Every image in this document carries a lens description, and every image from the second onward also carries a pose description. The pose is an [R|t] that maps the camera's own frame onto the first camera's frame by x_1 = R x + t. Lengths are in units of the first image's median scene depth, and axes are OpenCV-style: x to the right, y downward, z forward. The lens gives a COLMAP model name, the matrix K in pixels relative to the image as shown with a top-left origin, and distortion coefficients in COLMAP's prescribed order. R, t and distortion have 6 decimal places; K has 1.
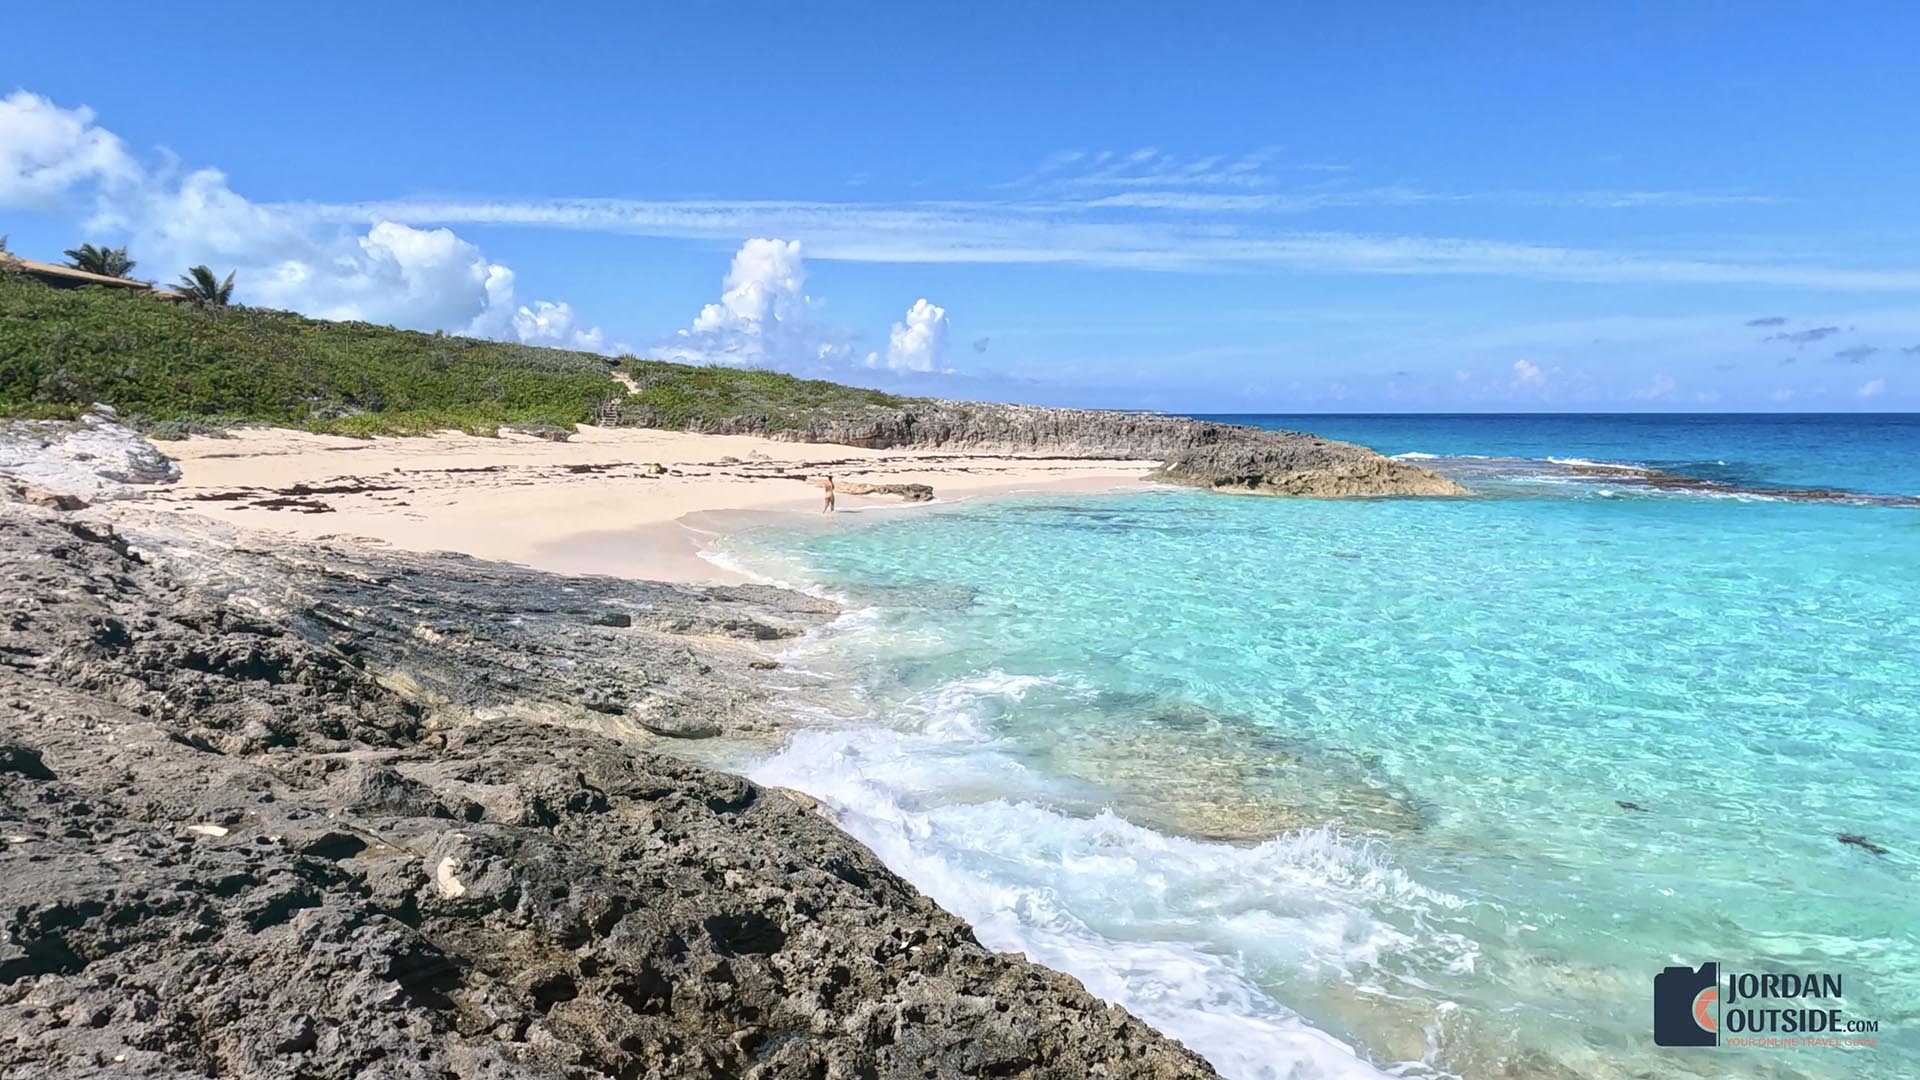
lens RADIAL K [[1310.1, 0, 1018.1], [0, 1310.1, 459.5], [0, 0, 1]] dist [-0.001595, -0.038144]
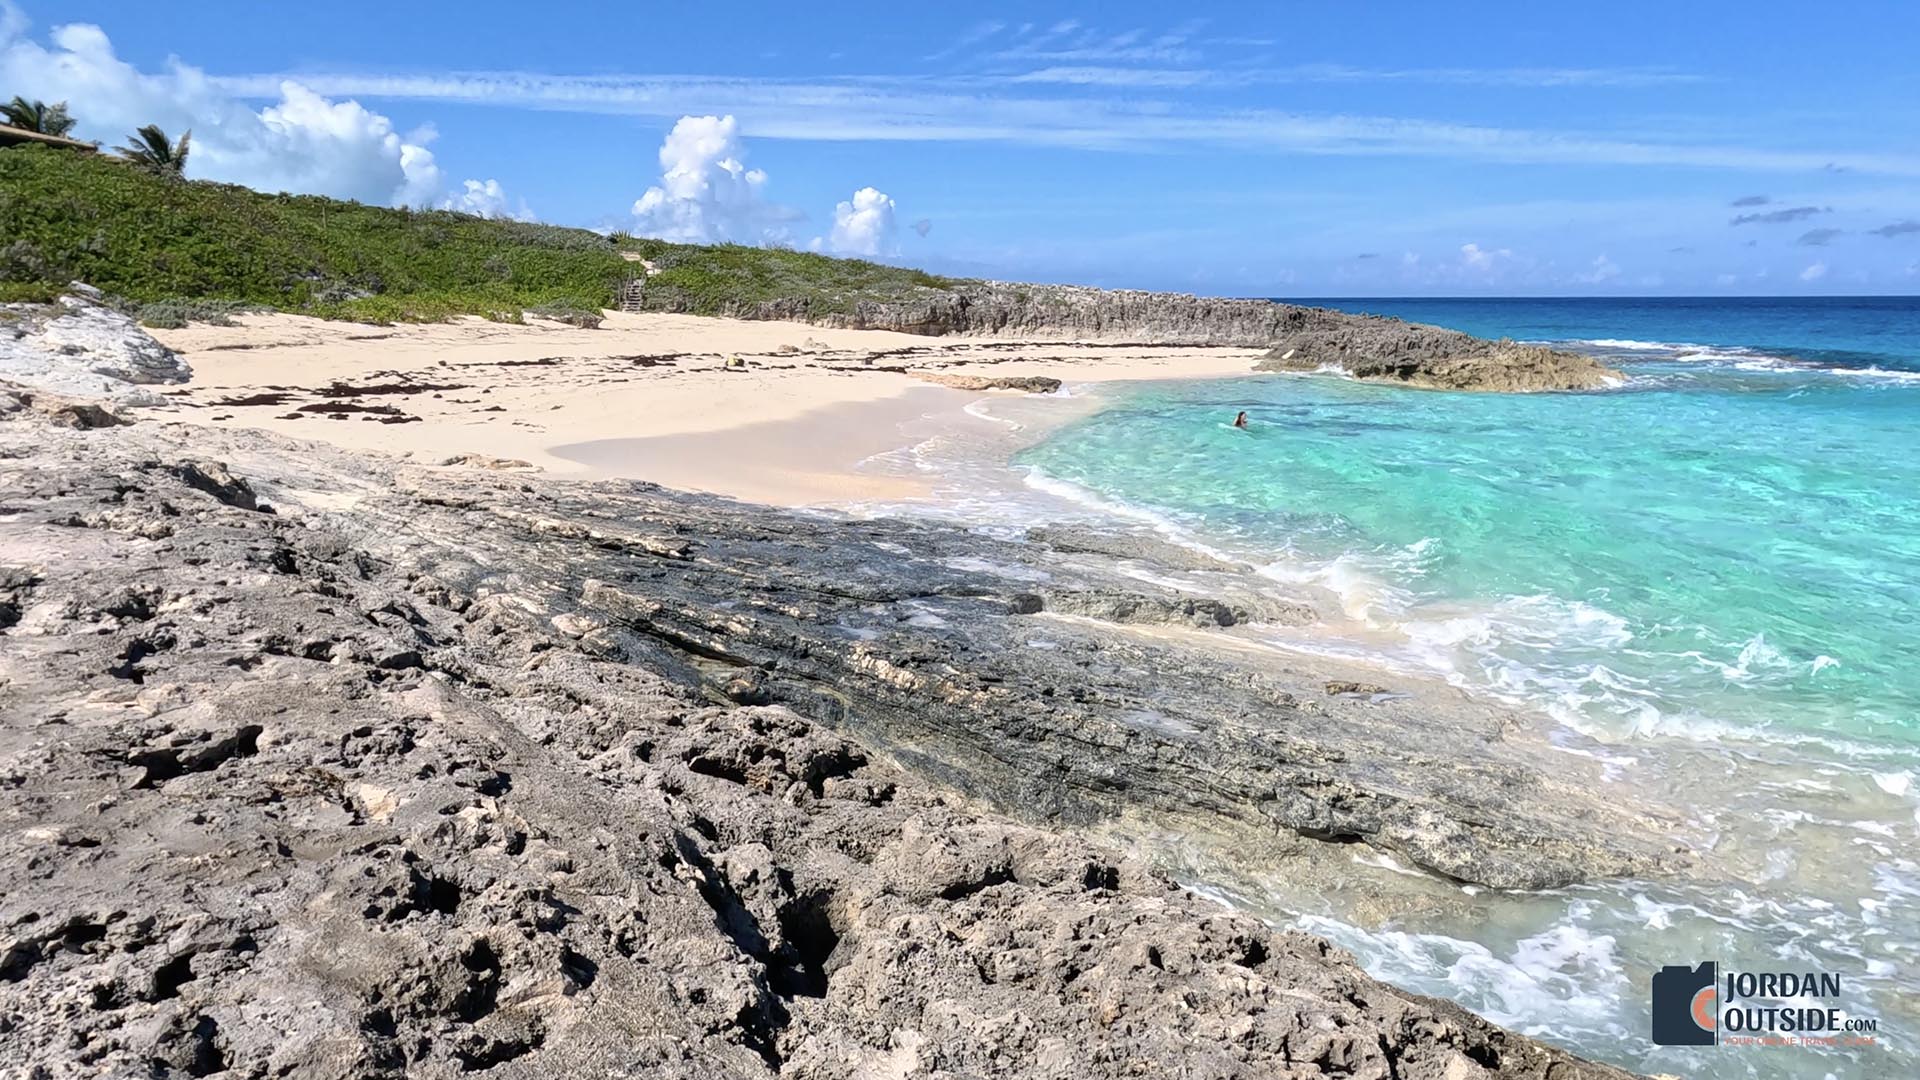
lens RADIAL K [[1283.5, 0, 958.5], [0, 1283.5, 539.5], [0, 0, 1]] dist [0.012515, -0.042763]
pose [[0.999880, -0.005522, 0.014448, -0.133058], [0.003307, 0.988828, 0.149024, -0.001525], [-0.015109, -0.148958, 0.988728, 0.142528]]
